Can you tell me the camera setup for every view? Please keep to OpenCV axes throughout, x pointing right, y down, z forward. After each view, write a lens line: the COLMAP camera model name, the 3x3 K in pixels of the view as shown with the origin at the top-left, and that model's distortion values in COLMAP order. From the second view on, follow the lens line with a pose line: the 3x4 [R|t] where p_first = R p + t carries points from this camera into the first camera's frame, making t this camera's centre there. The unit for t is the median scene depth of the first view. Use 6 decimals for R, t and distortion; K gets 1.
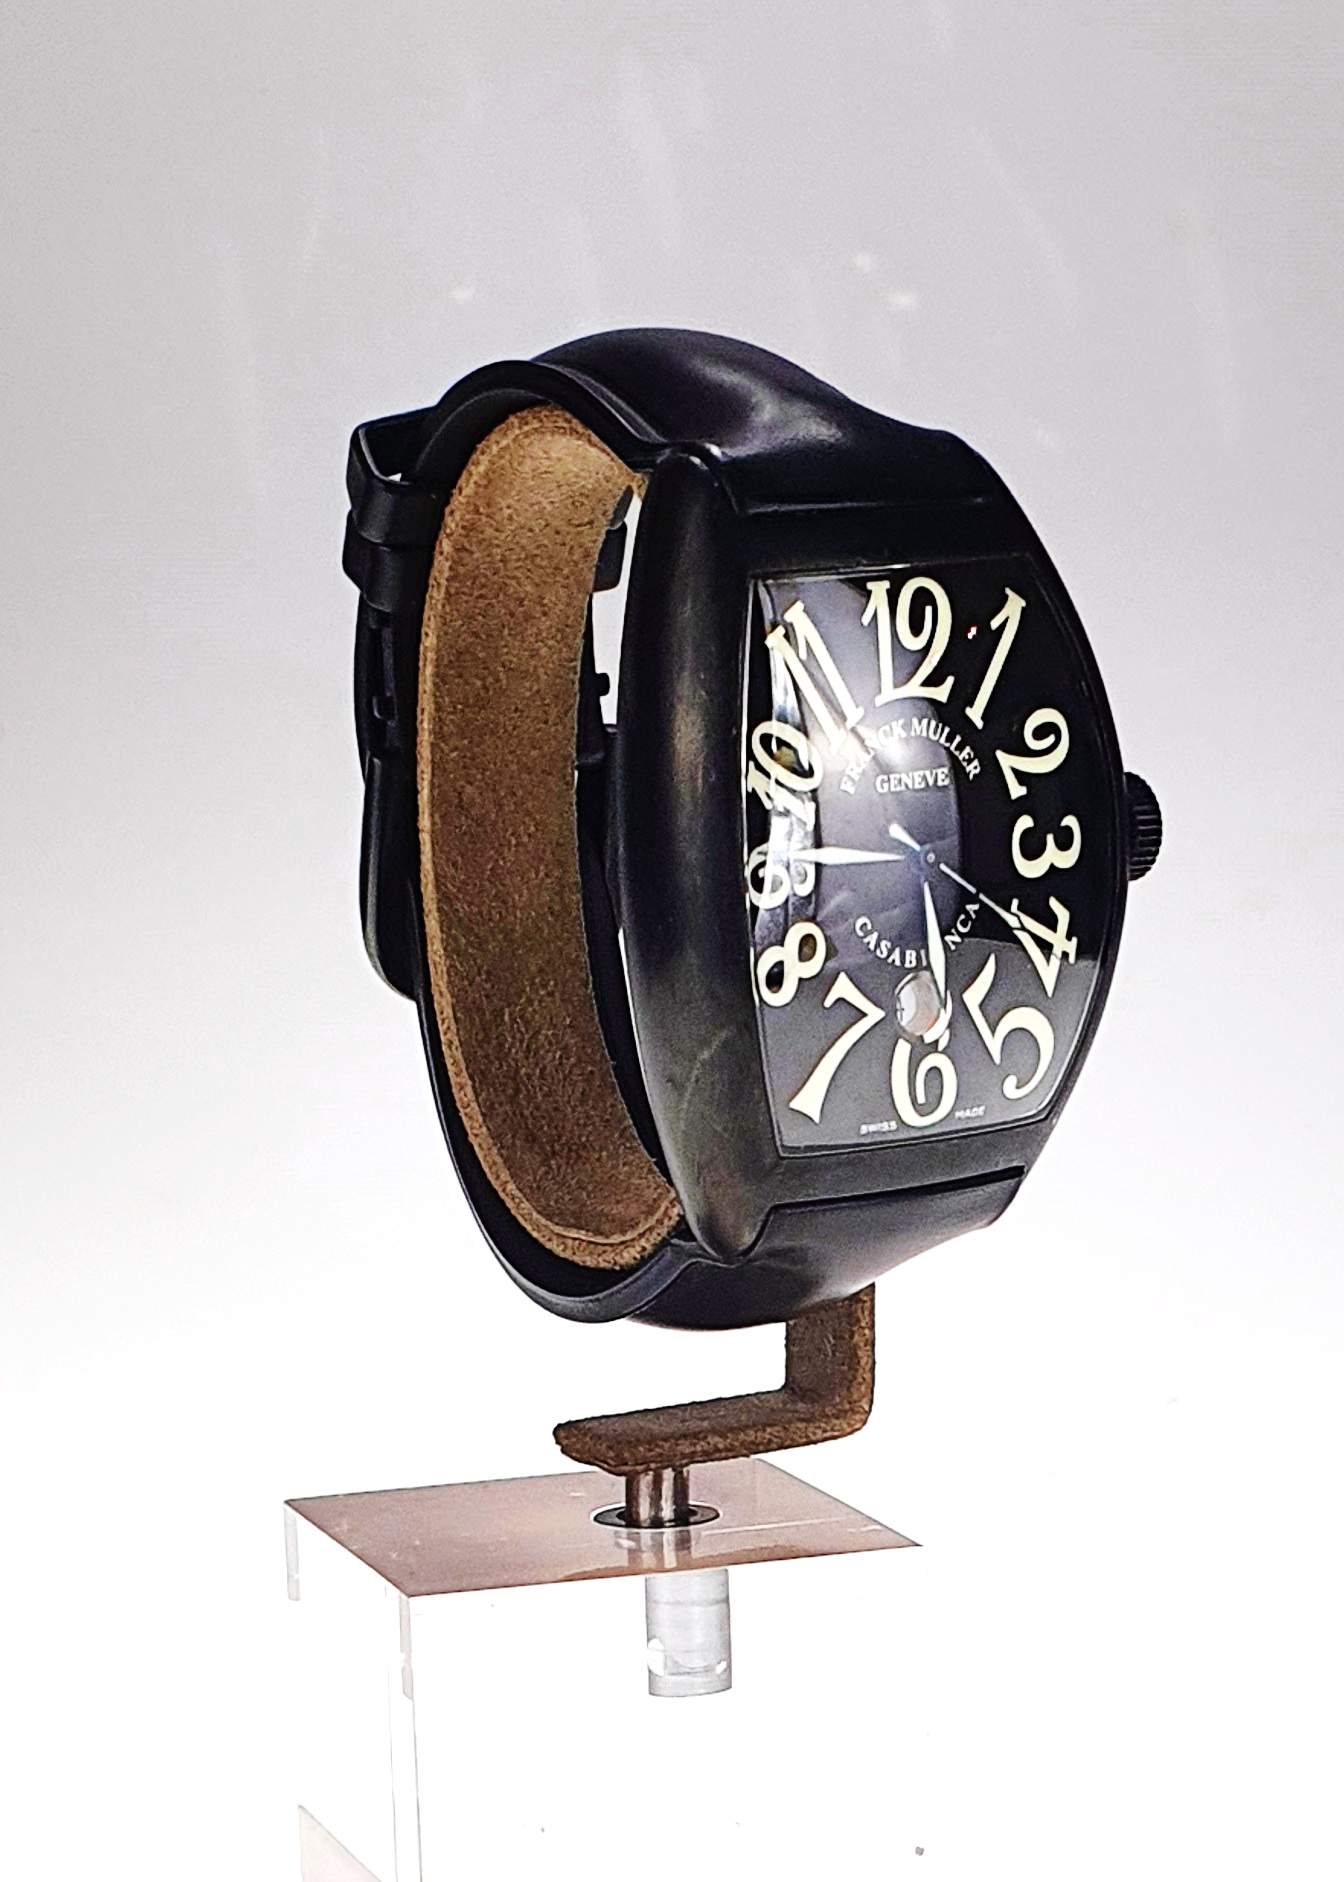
lens RADIAL K [[5143.5, 0, 674.2], [0, 5143.5, 942.1], [0, 0, 1]] dist [0.073127, 0.000000]
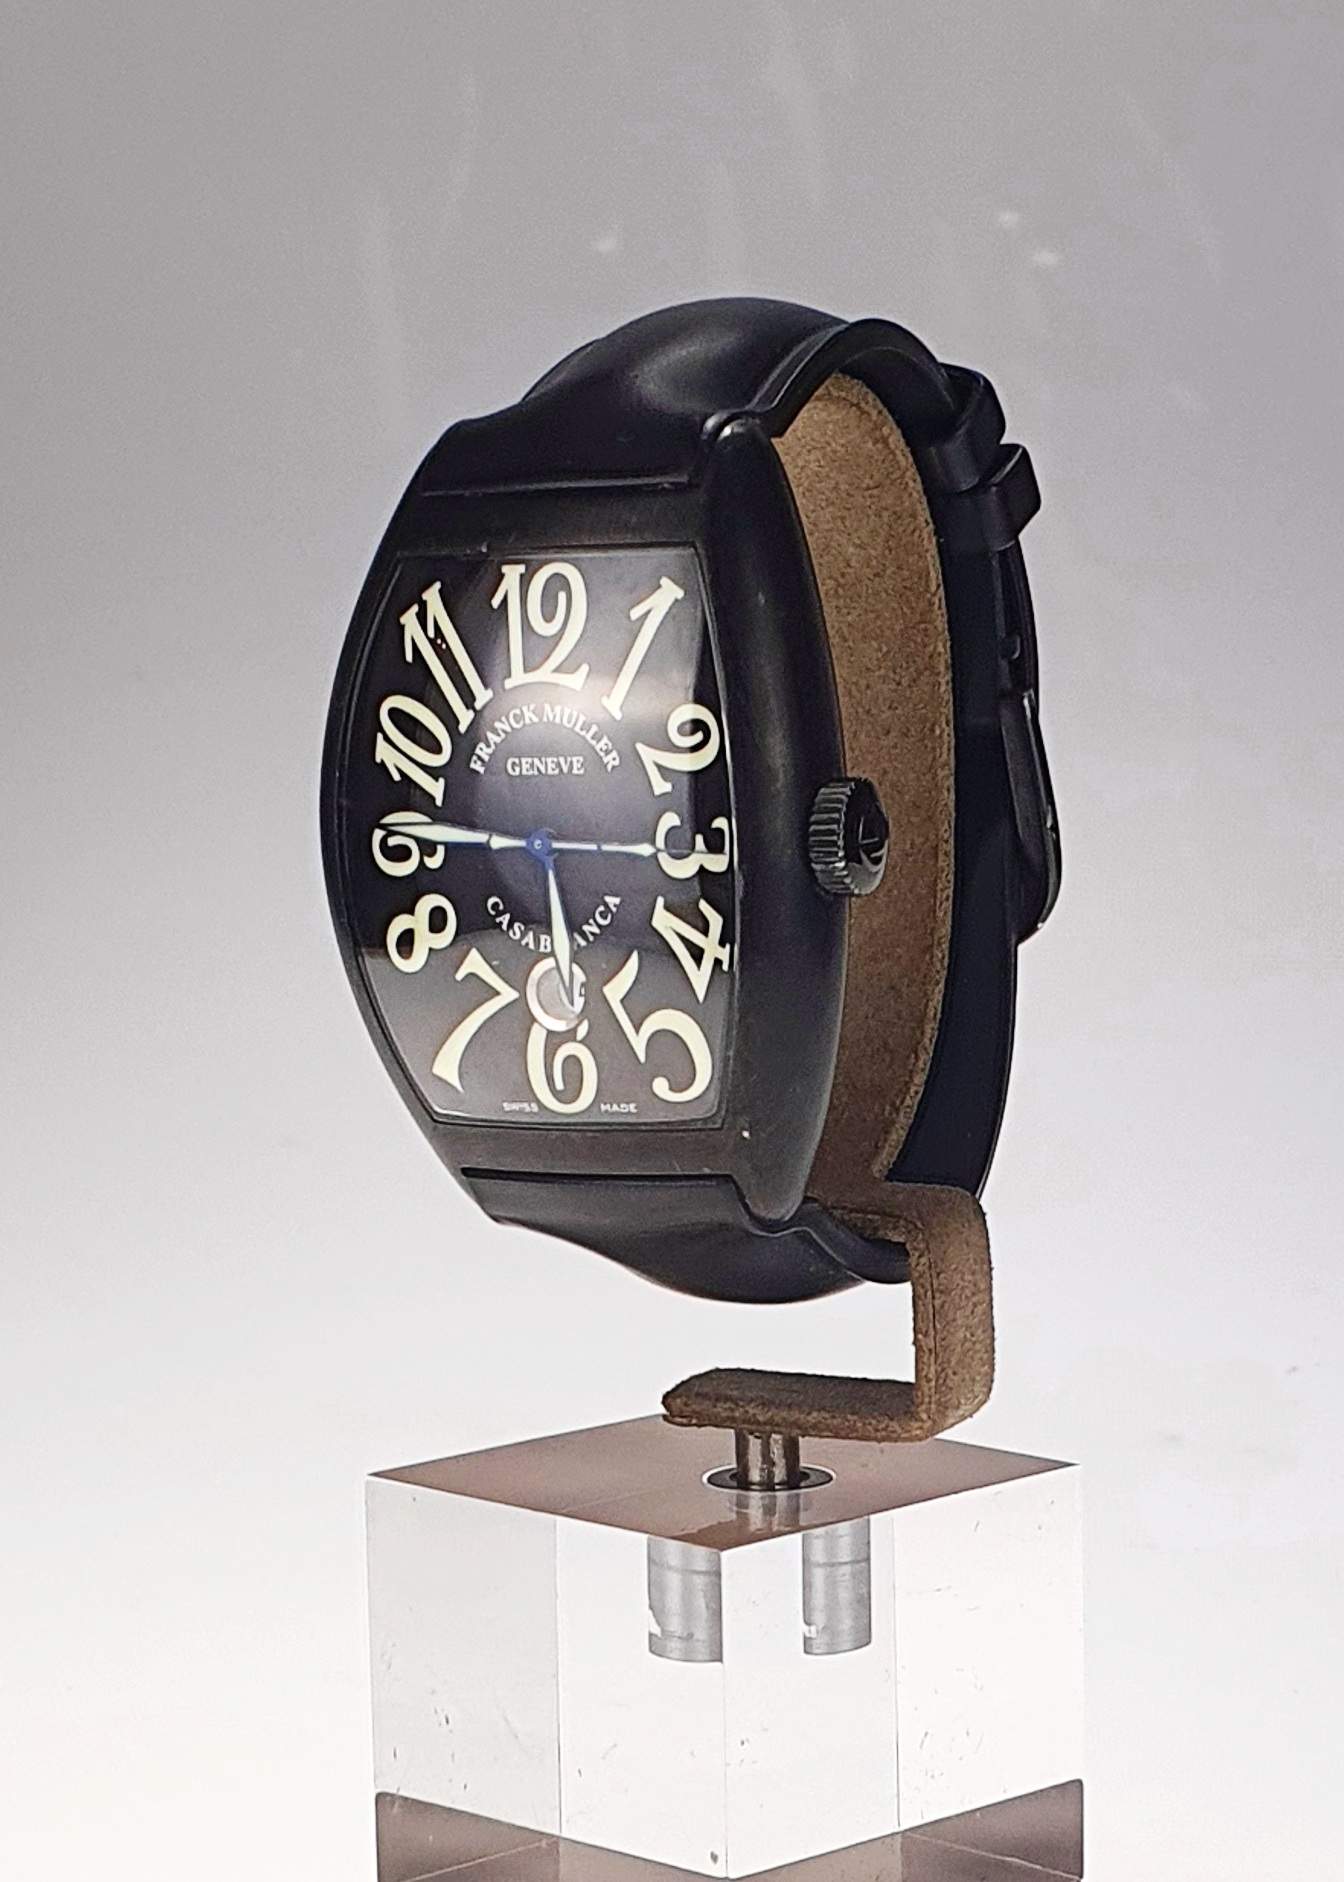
lens RADIAL K [[5143.5, 0, 672.8], [0, 5143.5, 942.4], [0, 0, 1]] dist [0.073127, 0.000000]
pose [[0.477666, 0.113740, -0.871148, 0.918368], [-0.074315, 0.993261, 0.088935, -0.086835], [0.875393, 0.022258, 0.482900, 0.533373]]
